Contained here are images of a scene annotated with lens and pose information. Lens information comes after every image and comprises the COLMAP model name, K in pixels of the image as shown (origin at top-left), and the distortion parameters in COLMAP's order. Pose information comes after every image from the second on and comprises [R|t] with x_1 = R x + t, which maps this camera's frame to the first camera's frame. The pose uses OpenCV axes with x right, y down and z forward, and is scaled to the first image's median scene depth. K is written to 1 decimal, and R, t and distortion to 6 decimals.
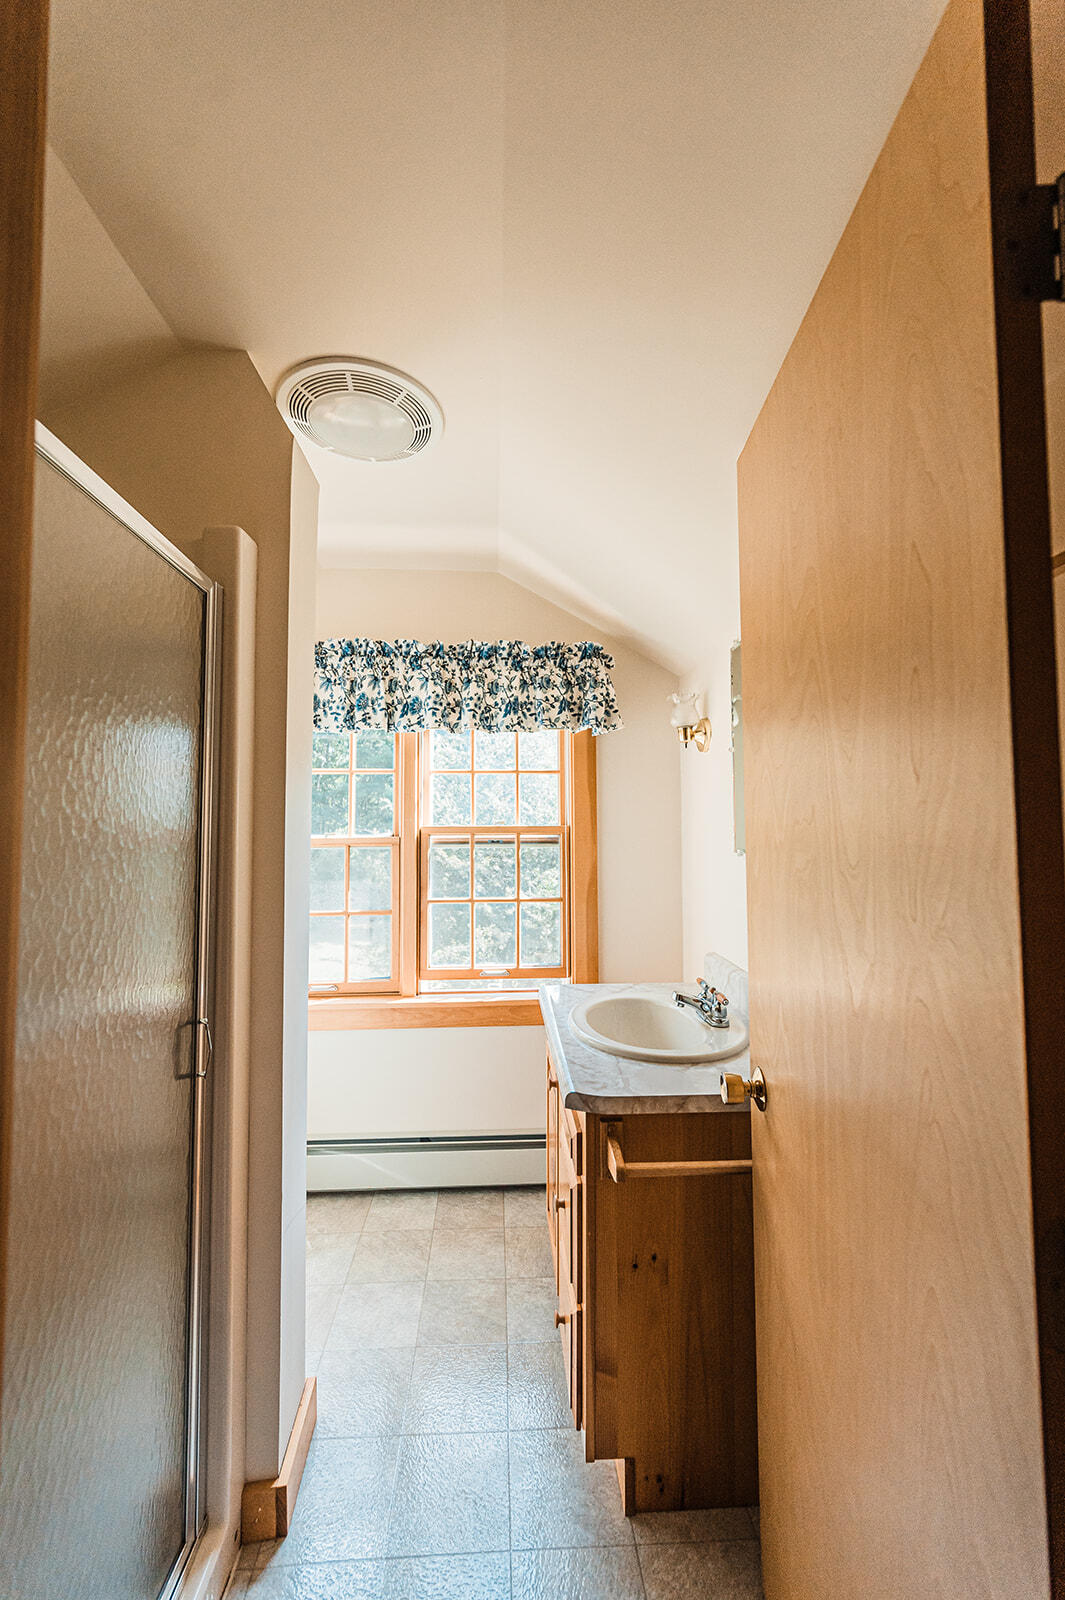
lens RADIAL K [[635.5, 0, 532.5], [0, 635.5, 800.0], [0, 0, 1]] dist [-0.000593, 0.000074]
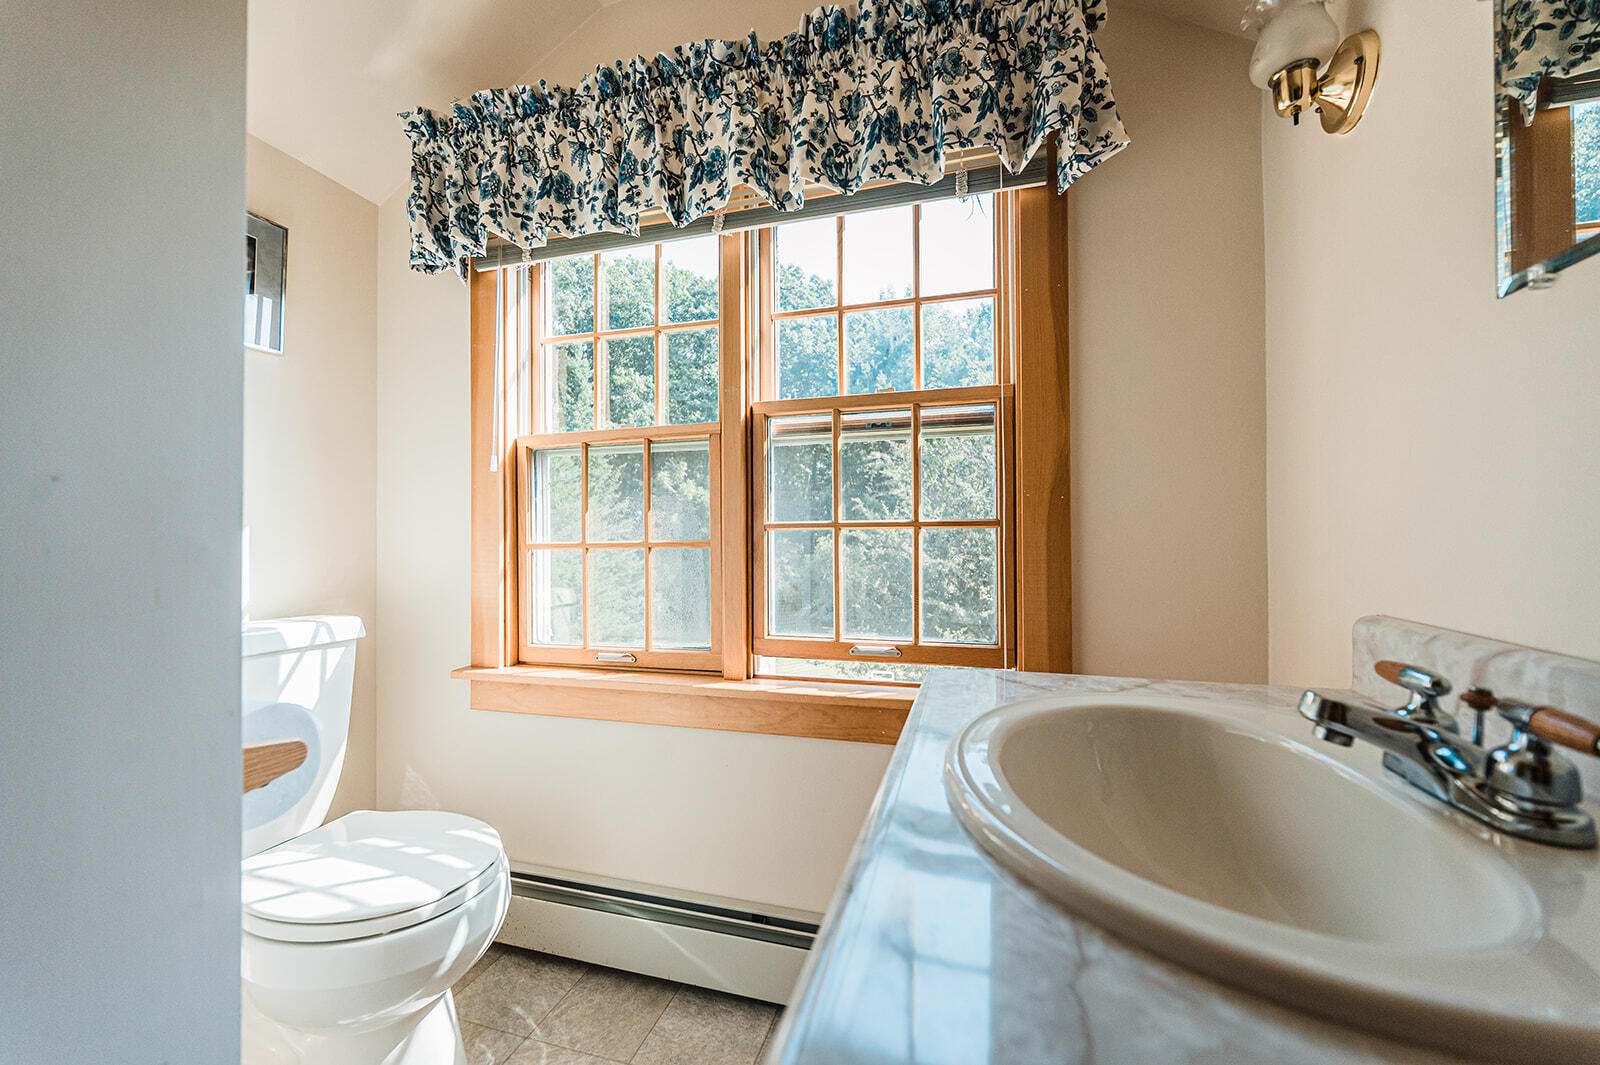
lens RADIAL K [[635.5, 0, 799.1], [0, 635.5, 534.9], [0, 0, 1]] dist [-0.000593, 0.000074]
pose [[0.942562, -0.002952, -0.334019, 0.073022], [0.015053, 0.999320, 0.033645, 0.161334], [0.333693, -0.036740, 0.941966, 0.482651]]
